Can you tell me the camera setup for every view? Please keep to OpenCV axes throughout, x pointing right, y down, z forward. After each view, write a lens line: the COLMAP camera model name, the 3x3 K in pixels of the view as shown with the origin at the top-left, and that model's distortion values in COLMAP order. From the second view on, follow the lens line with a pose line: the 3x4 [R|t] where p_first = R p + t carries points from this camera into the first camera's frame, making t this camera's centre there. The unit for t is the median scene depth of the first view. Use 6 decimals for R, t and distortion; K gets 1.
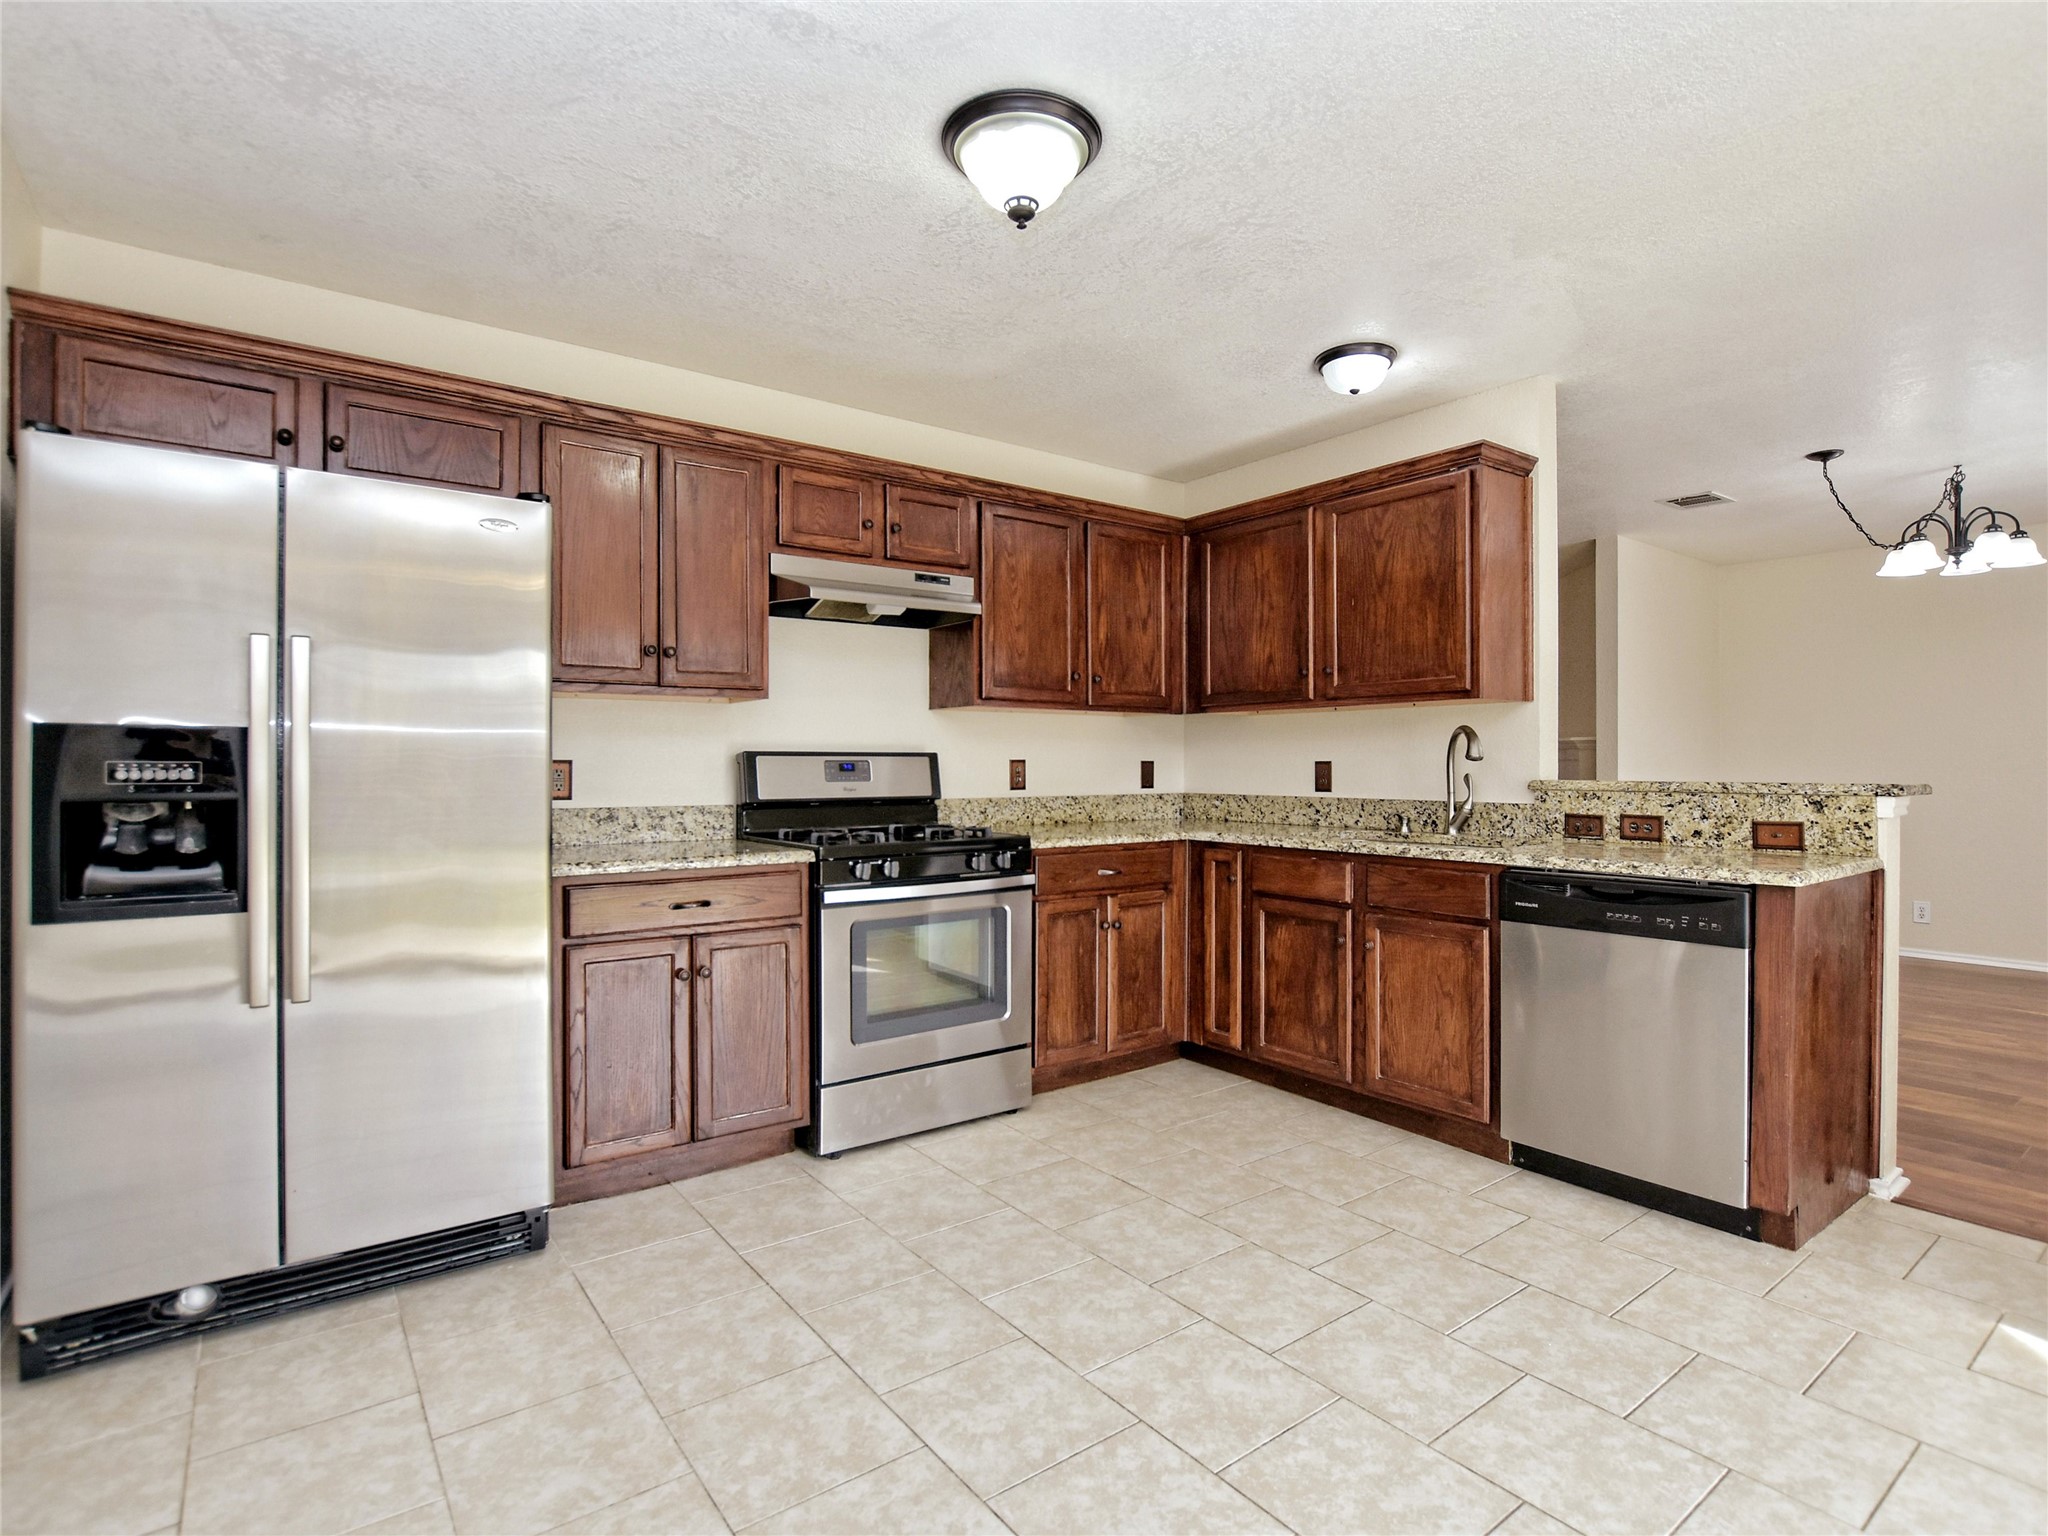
lens RADIAL K [[1033.0, 0, 1068.7], [0, 1033.0, 767.5], [0, 0, 1]] dist [-0.021662, -0.000267]
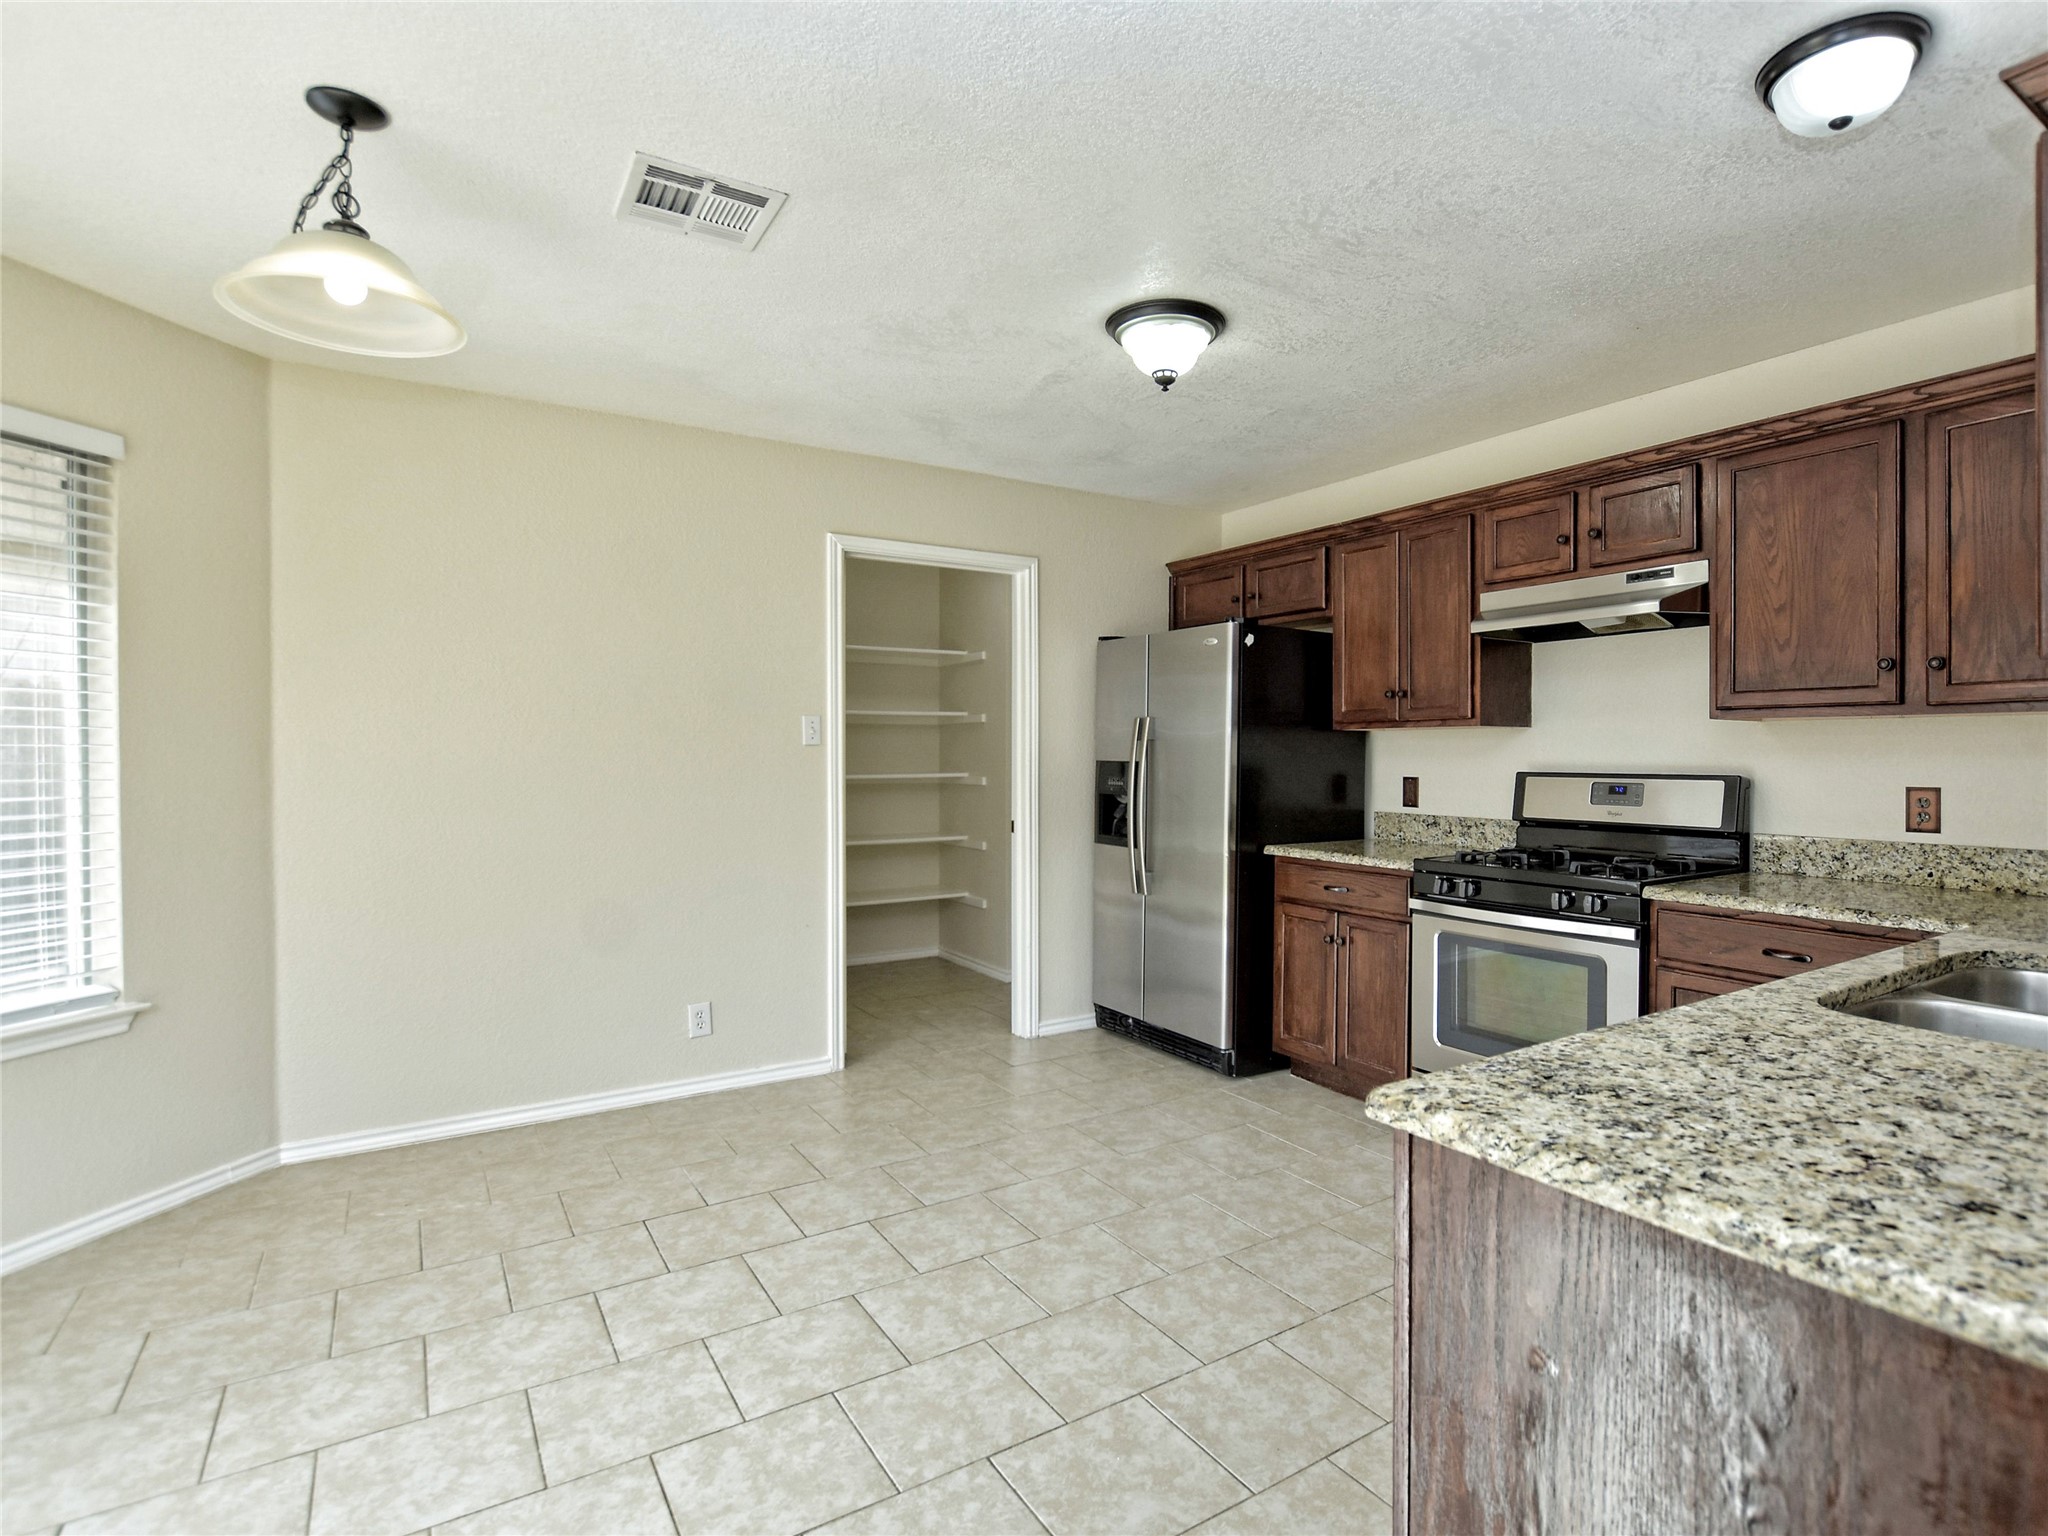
lens RADIAL K [[1033.0, 0, 1023.0], [0, 1033.0, 768.7], [0, 0, 1]] dist [-0.021662, -0.000267]
pose [[-0.120444, 0.015894, -0.992593, 0.832826], [-0.001678, 0.999867, 0.016214, -0.036345], [0.992719, 0.003619, -0.120401, 0.621966]]
